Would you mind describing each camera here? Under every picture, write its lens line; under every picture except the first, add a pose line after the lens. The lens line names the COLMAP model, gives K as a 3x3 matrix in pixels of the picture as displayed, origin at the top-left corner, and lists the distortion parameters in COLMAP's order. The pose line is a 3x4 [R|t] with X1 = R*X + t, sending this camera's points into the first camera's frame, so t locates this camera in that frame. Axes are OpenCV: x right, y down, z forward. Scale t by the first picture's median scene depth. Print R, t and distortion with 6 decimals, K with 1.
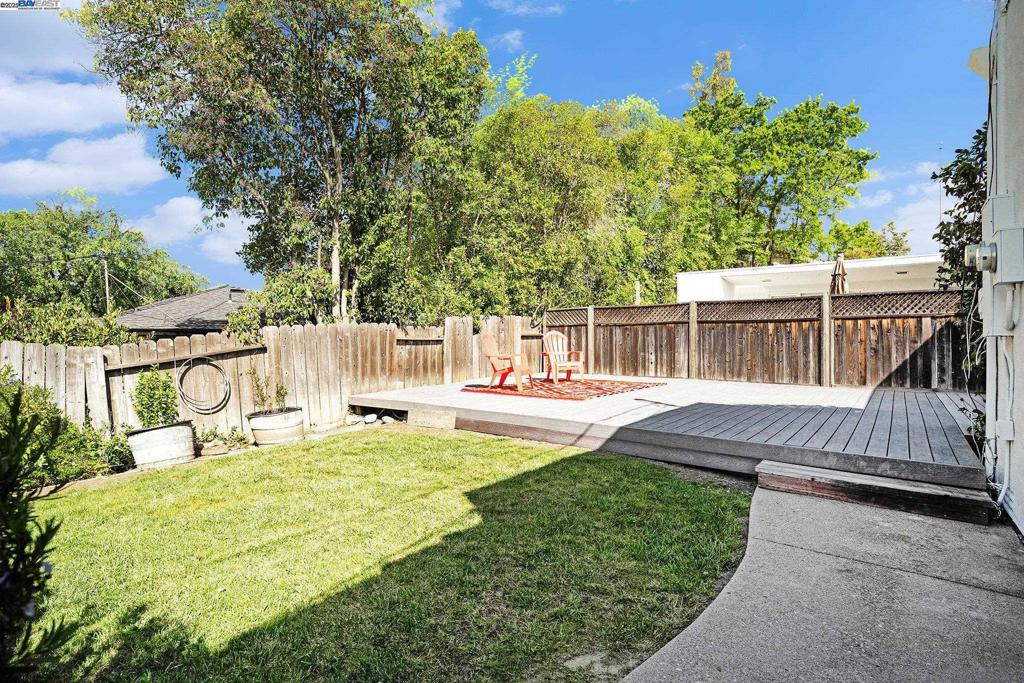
lens RADIAL K [[455.0, 0, 515.7], [0, 455.0, 338.5], [0, 0, 1]] dist [-0.082557, 0.020741]
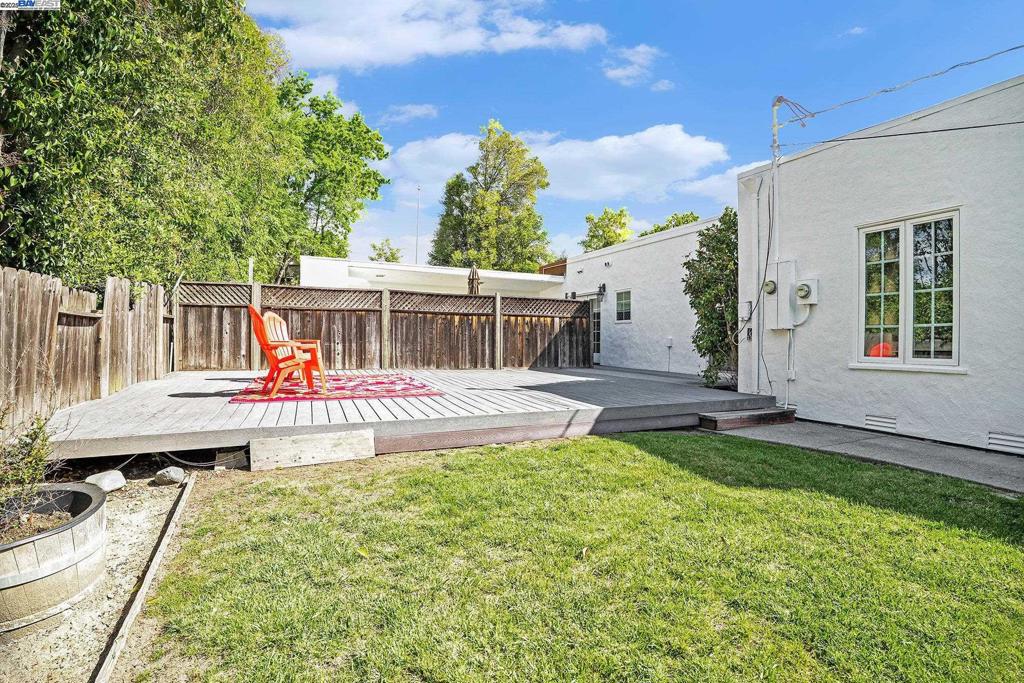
lens RADIAL K [[455.0, 0, 515.7], [0, 455.0, 338.5], [0, 0, 1]] dist [-0.082557, 0.020741]
pose [[0.475273, 0.007353, 0.879808, -0.352965], [-0.019317, 0.999811, 0.002079, 0.016875], [-0.879626, -0.017983, 0.475326, 0.313240]]
